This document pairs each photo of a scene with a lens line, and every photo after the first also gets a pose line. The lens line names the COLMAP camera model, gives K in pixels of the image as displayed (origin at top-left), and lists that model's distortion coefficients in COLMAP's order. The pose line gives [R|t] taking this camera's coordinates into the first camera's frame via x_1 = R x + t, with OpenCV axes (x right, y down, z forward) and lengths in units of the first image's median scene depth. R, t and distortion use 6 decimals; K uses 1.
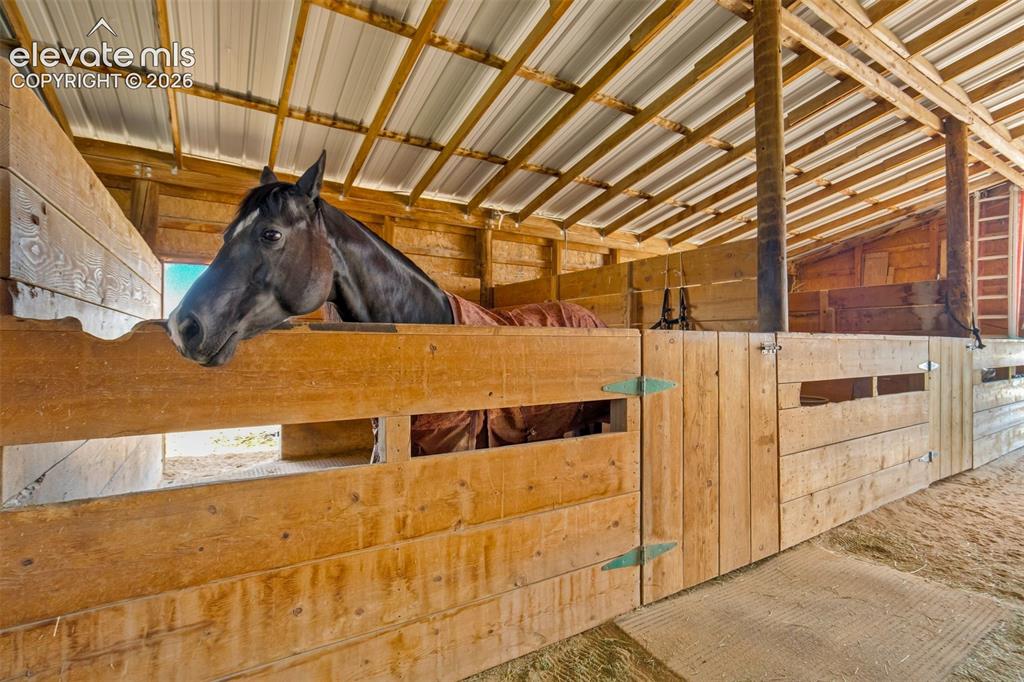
lens RADIAL K [[474.3, 0, 512.0], [0, 474.3, 341.0], [0, 0, 1]] dist [-0.038321, 0.021505]
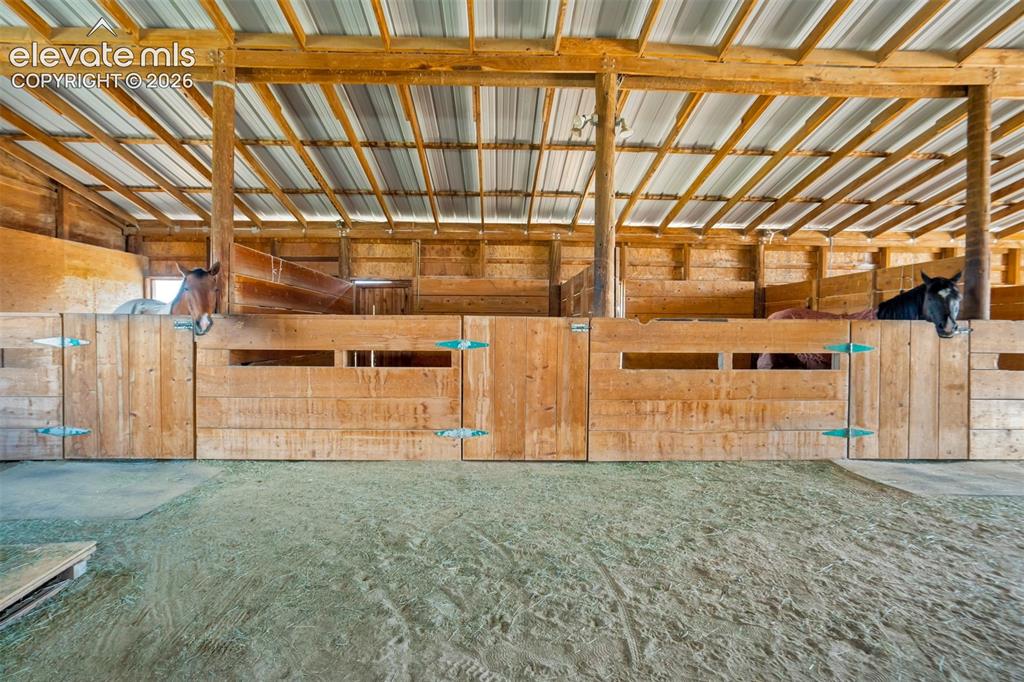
lens RADIAL K [[474.3, 0, 512.0], [0, 474.3, 341.0], [0, 0, 1]] dist [-0.038321, 0.021505]
pose [[0.864179, 0.013426, -0.503006, 0.020703], [-0.001464, 0.999707, 0.024168, 0.012188], [0.503183, -0.020149, 0.863945, -0.854893]]
